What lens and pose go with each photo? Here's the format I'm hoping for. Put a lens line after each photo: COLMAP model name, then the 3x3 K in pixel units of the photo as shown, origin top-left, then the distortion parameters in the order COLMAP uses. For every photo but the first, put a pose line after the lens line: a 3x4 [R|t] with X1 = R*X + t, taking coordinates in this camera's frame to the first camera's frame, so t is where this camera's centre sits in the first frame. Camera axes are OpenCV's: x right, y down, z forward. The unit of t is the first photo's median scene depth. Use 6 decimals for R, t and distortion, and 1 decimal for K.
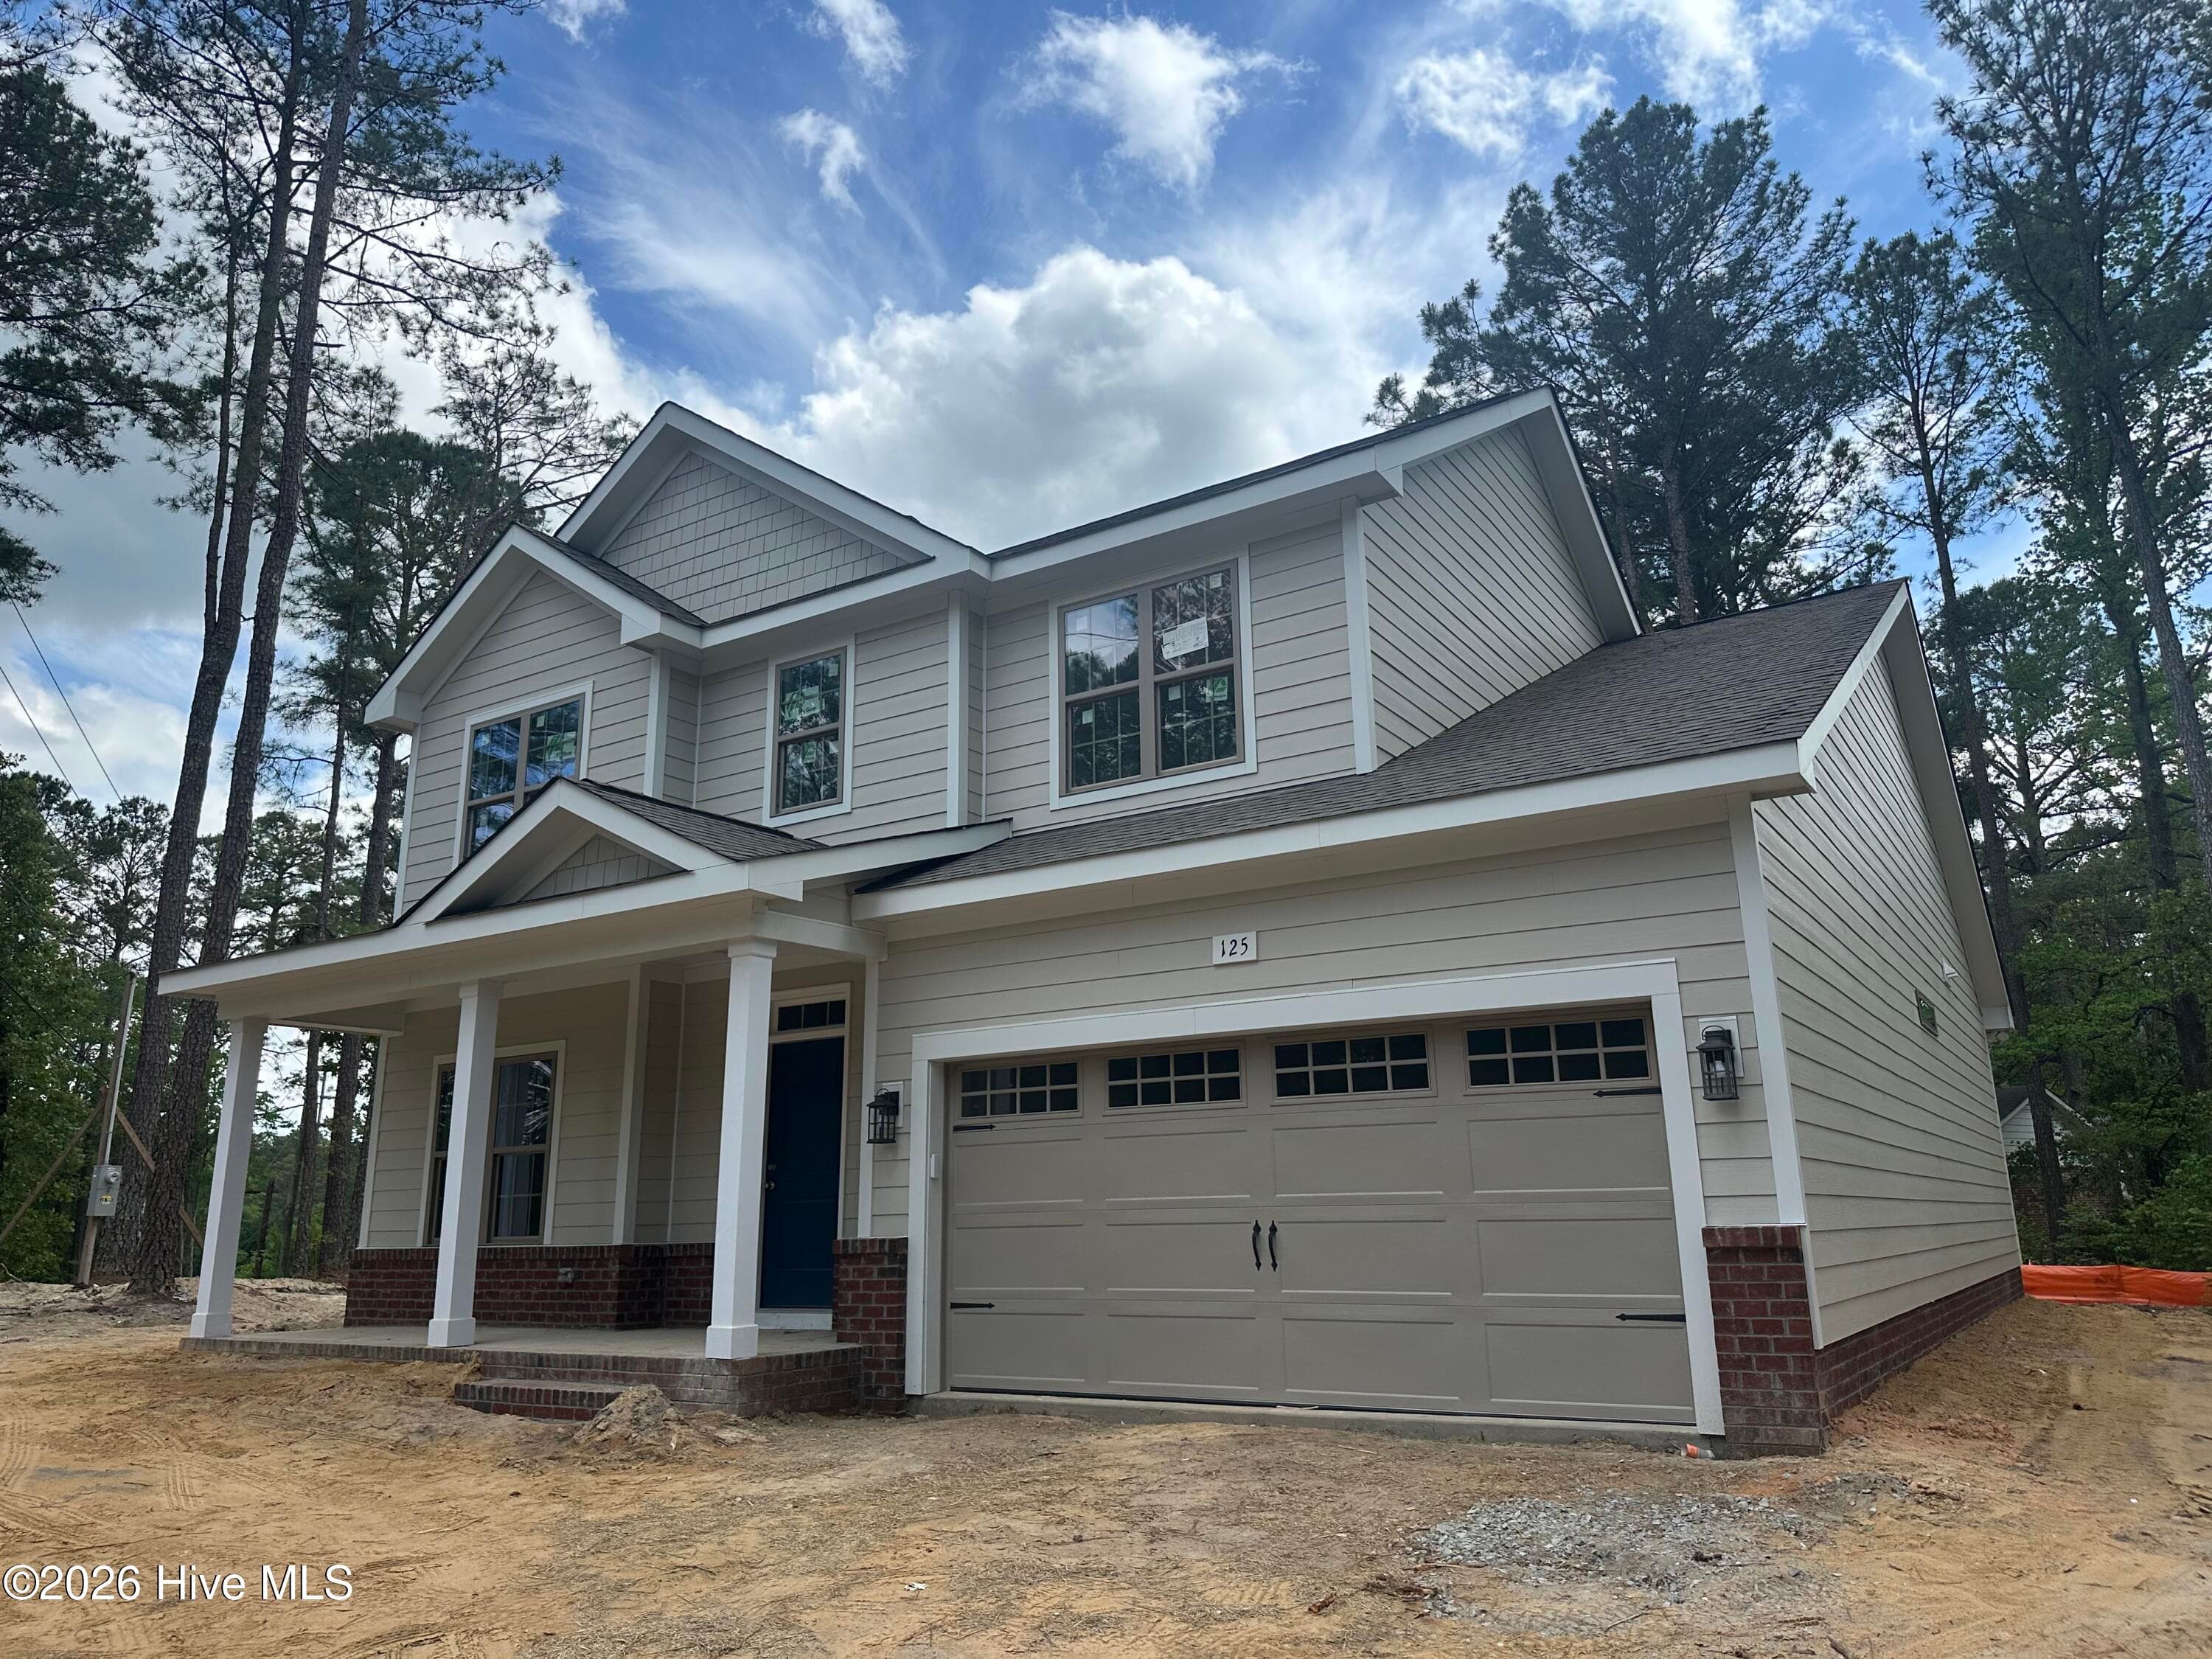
lens RADIAL K [[1547.9, 0, 1124.1], [0, 1547.9, 789.8], [0, 0, 1]] dist [0.115568, -0.168525]
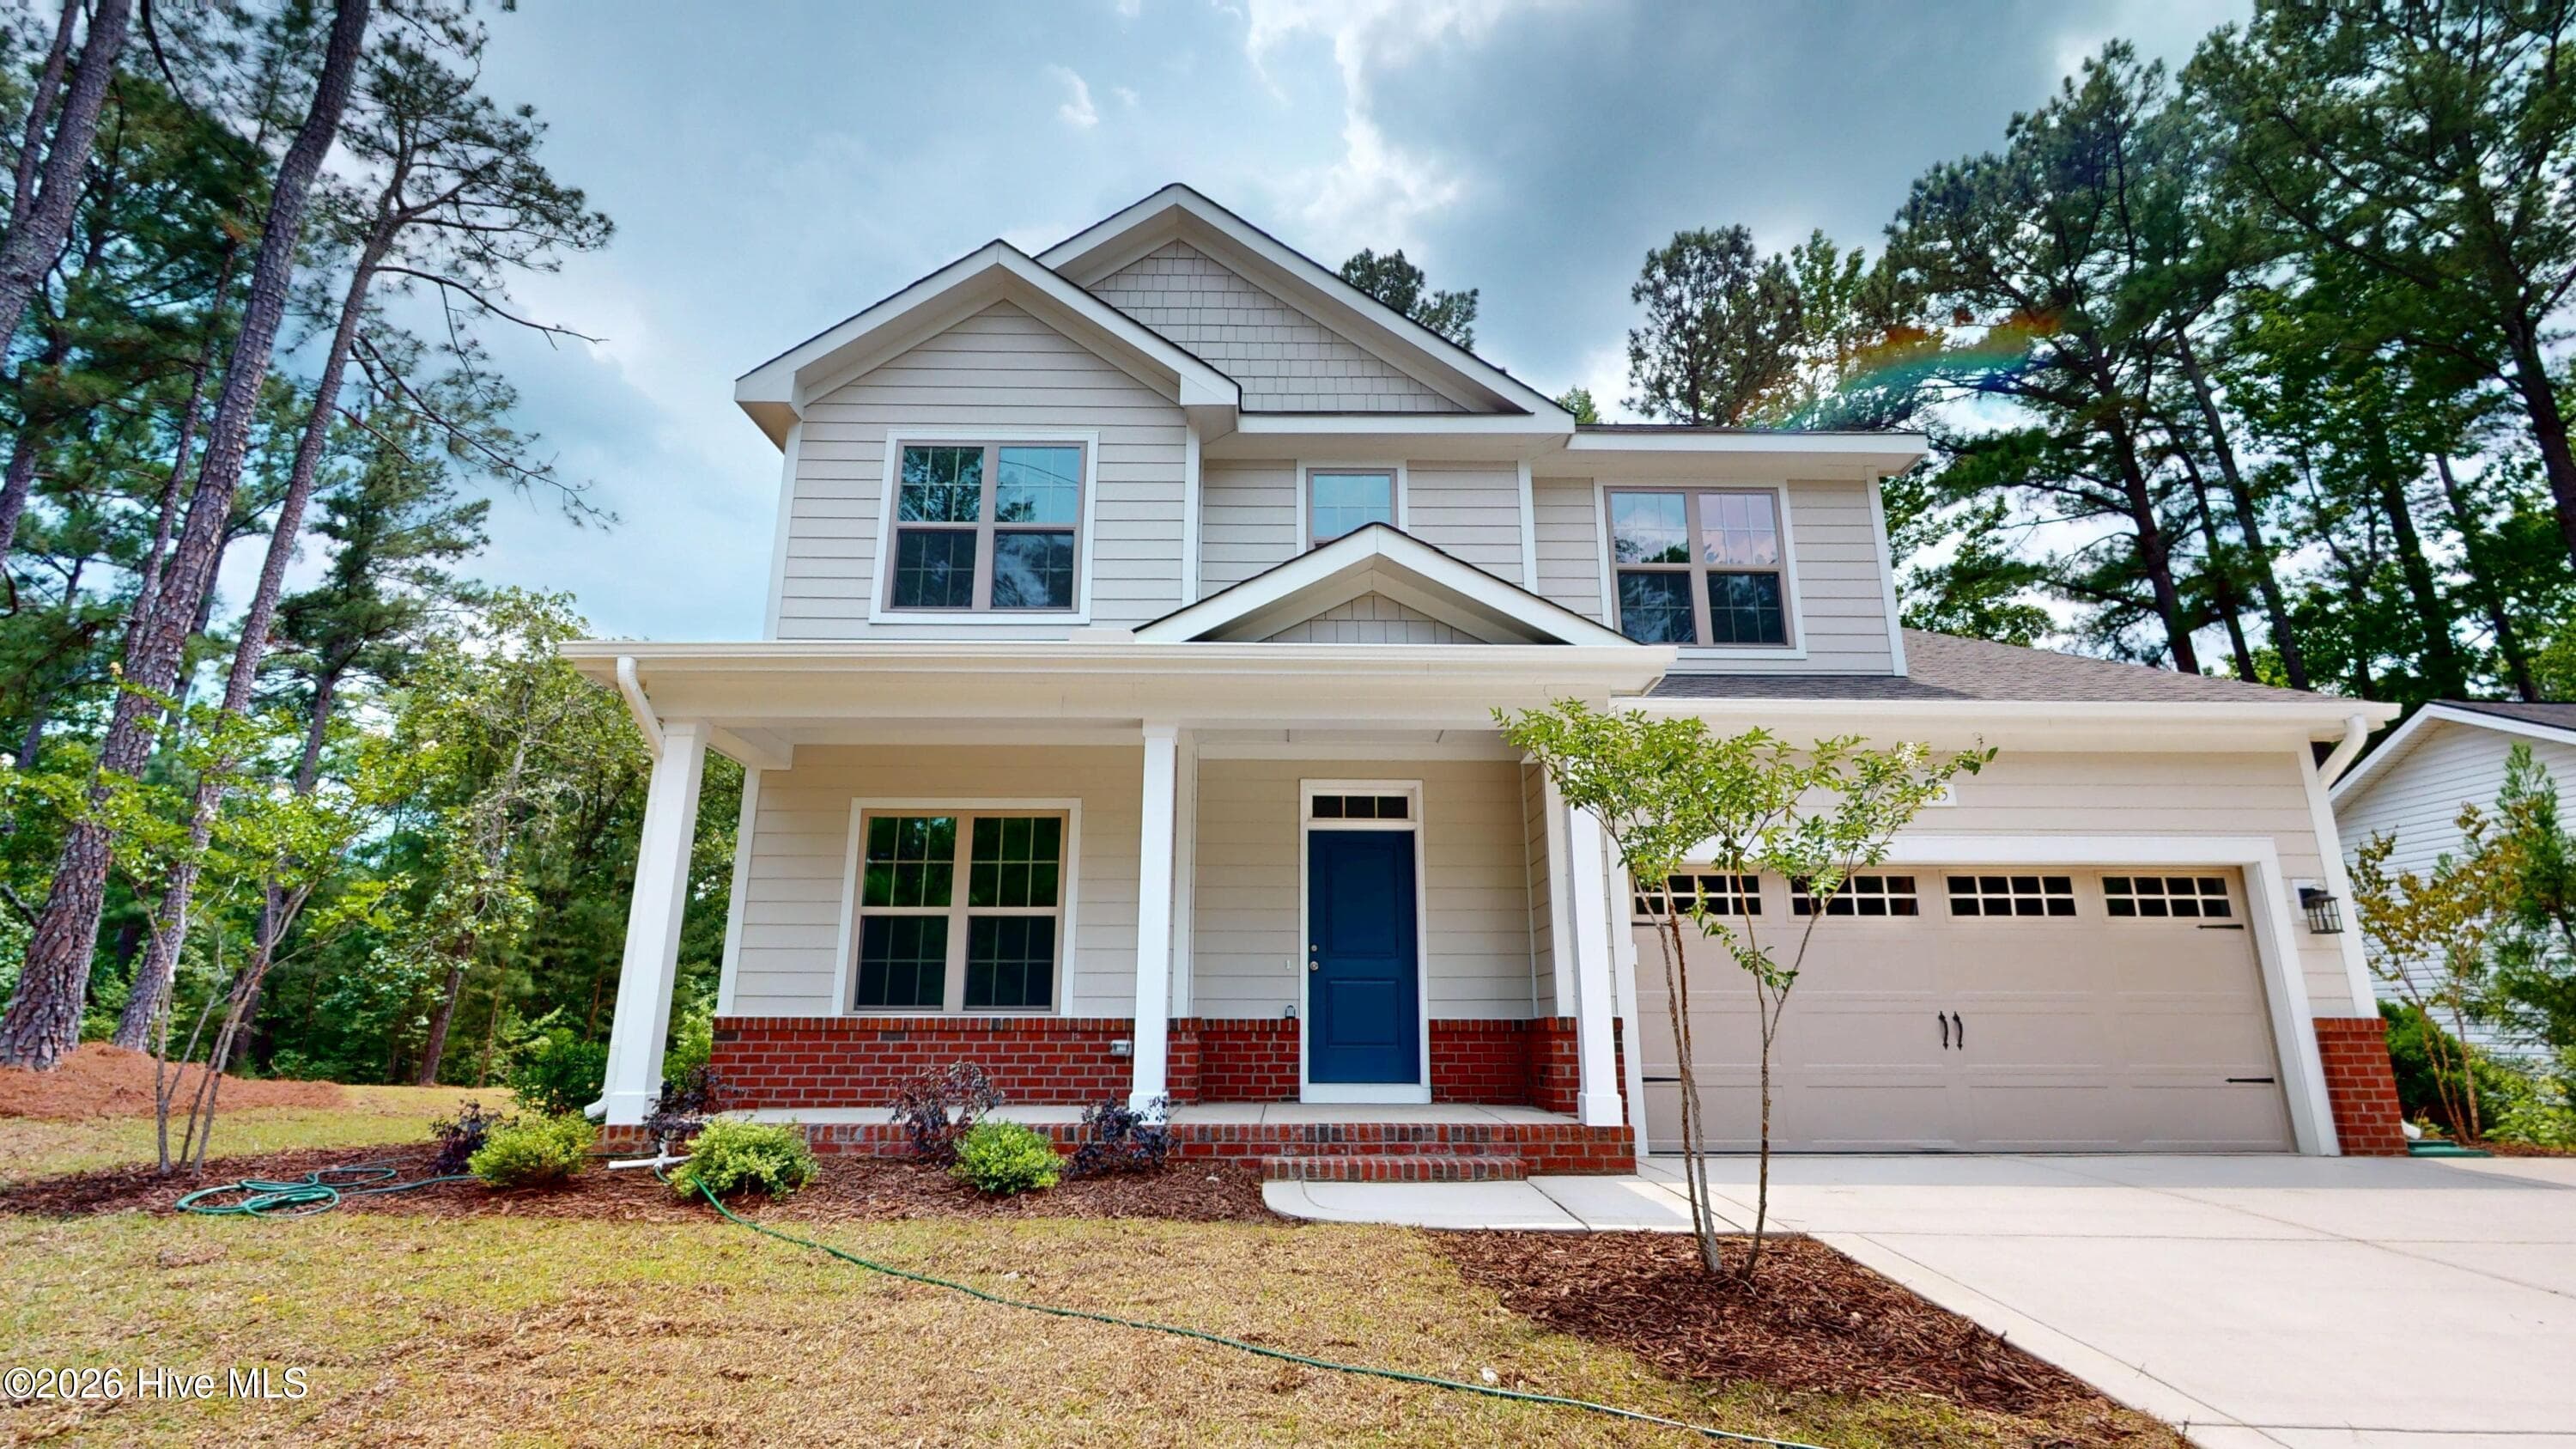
lens RADIAL K [[1145.1, 0, 1288.4], [0, 1145.1, 733.3], [0, 0, 1]] dist [0.000051, 0.000072]
pose [[0.833733, 0.157864, 0.529121, -0.639552], [-0.164601, 0.985748, -0.034740, 0.128130], [-0.527064, -0.058130, 0.847835, 0.372982]]
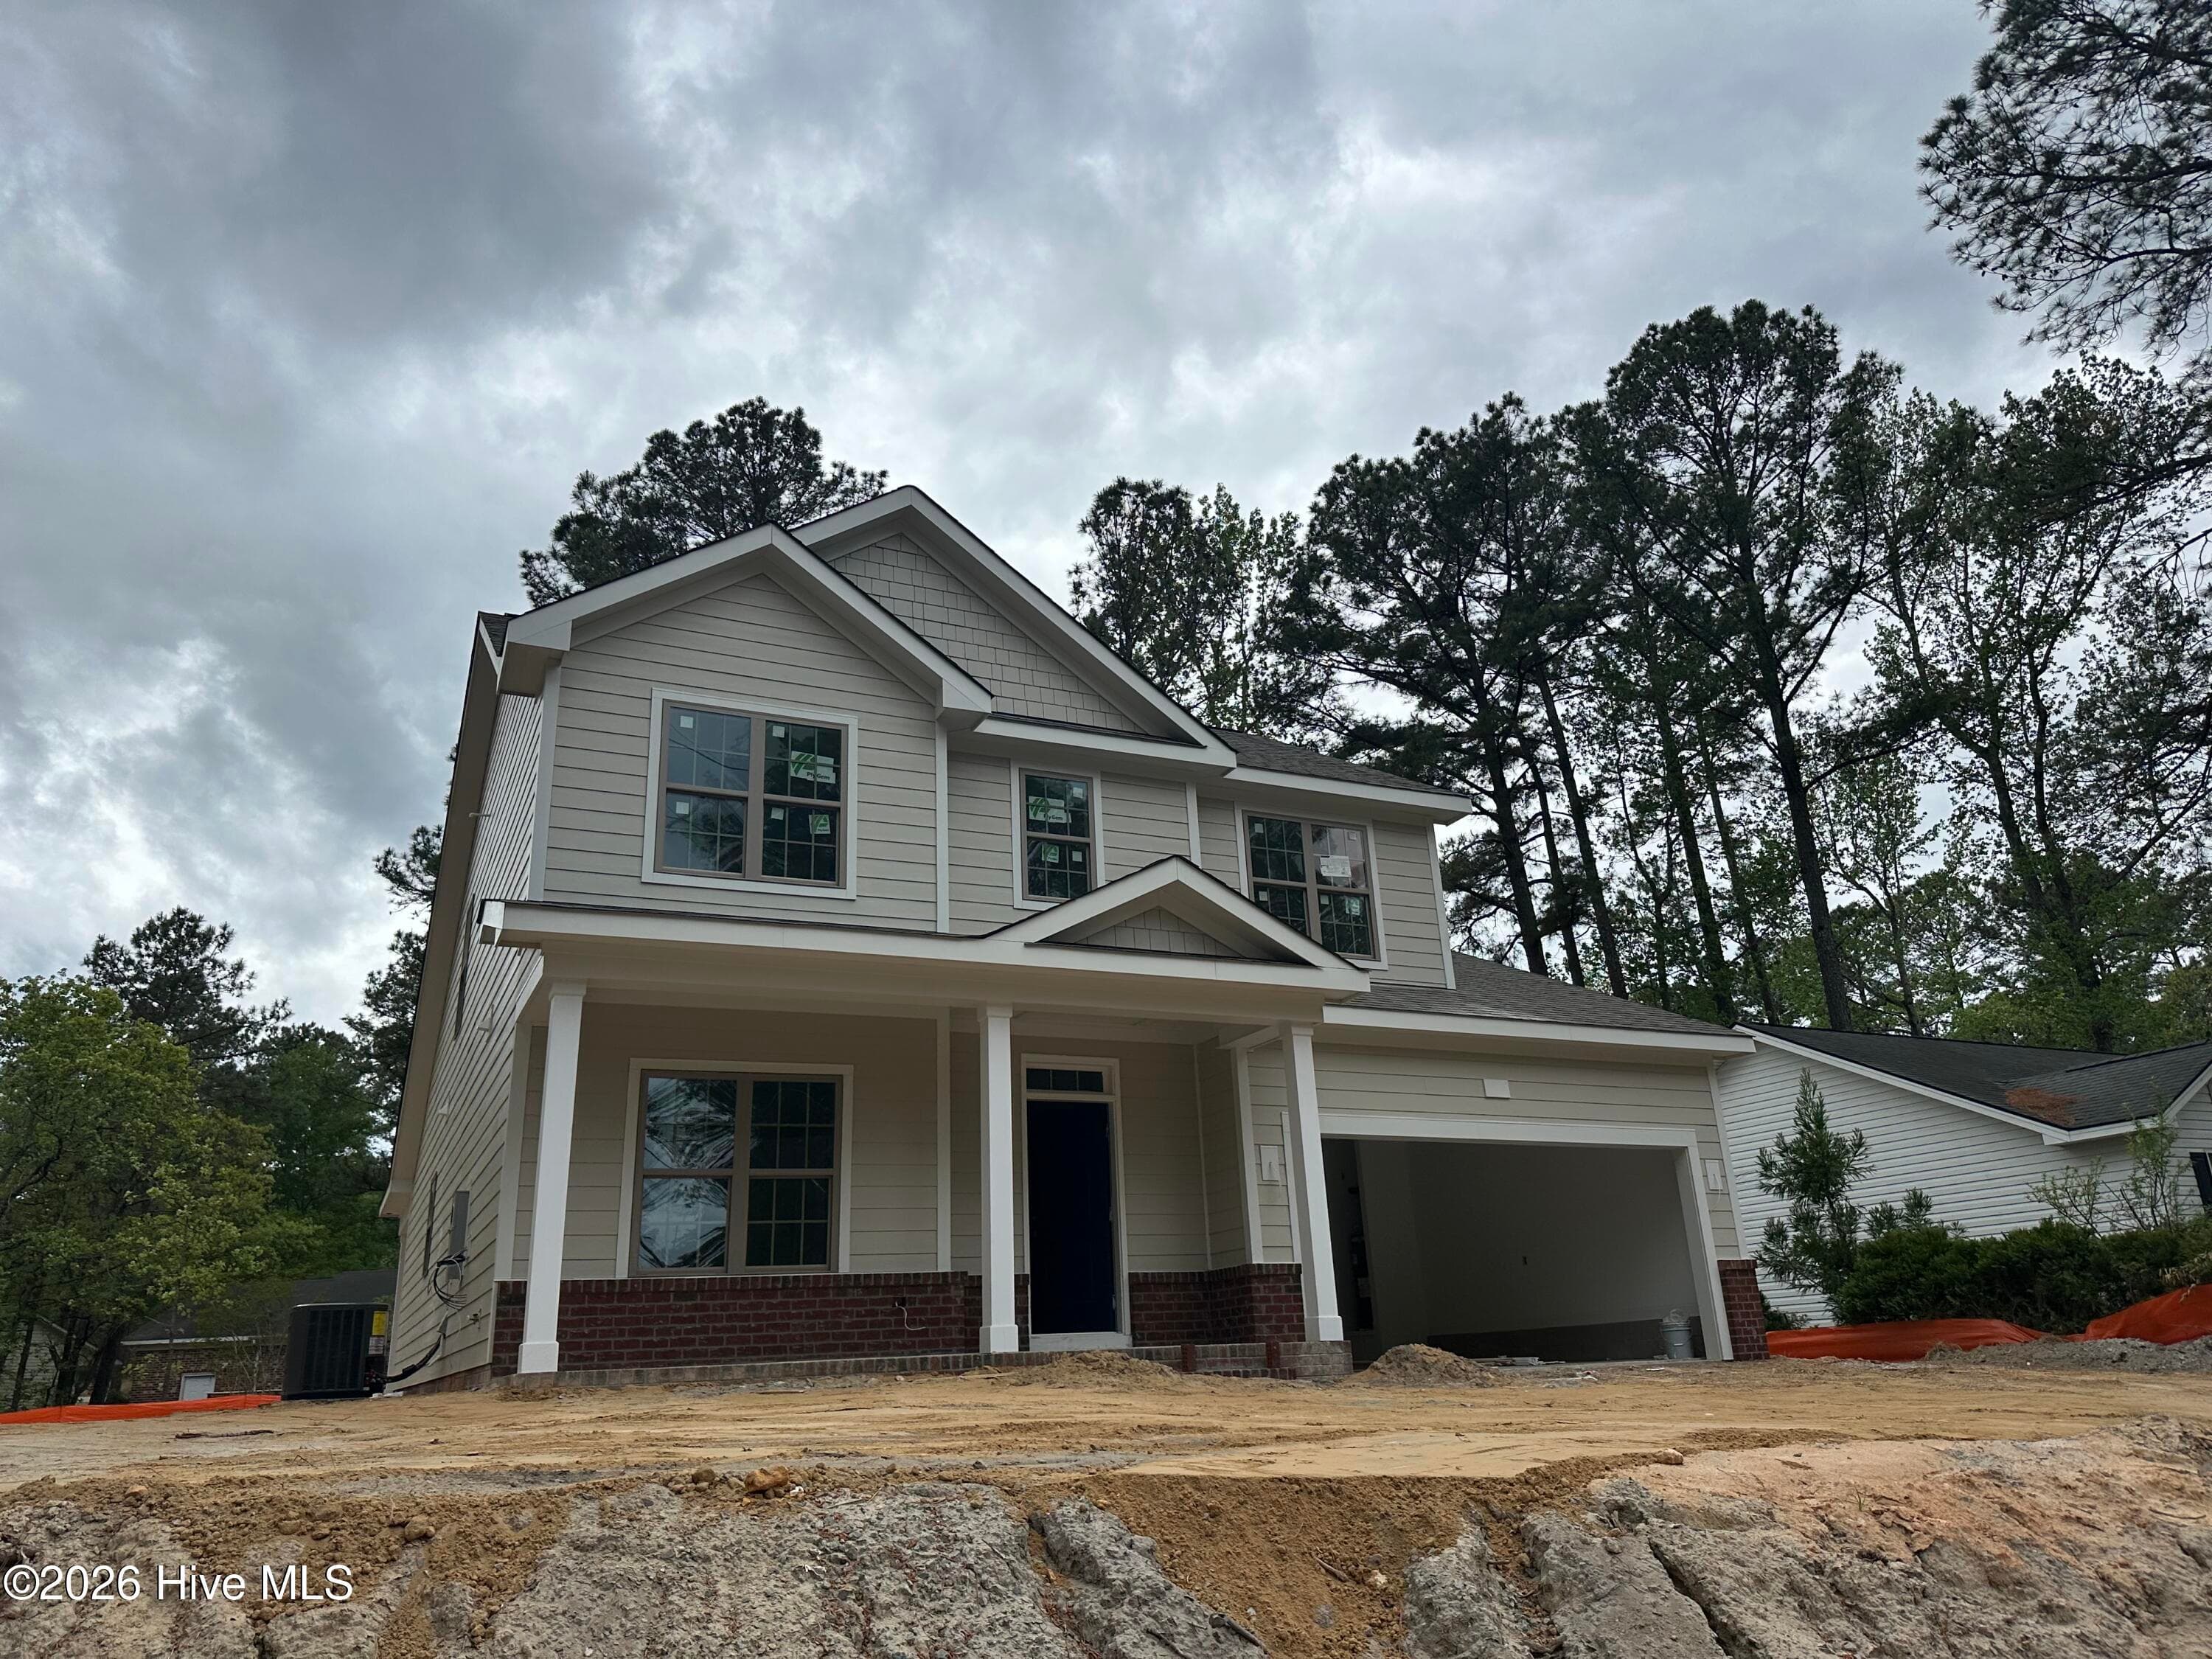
lens RADIAL K [[1520.4, 0, 1100.9], [0, 1520.4, 822.1], [0, 0, 1]] dist [0.090532, -0.108519]
pose [[0.522188, 0.282108, 0.804820, -1.133946], [-0.196100, 0.958136, -0.208613, 0.188061], [-0.829979, -0.048890, 0.555648, 0.349234]]
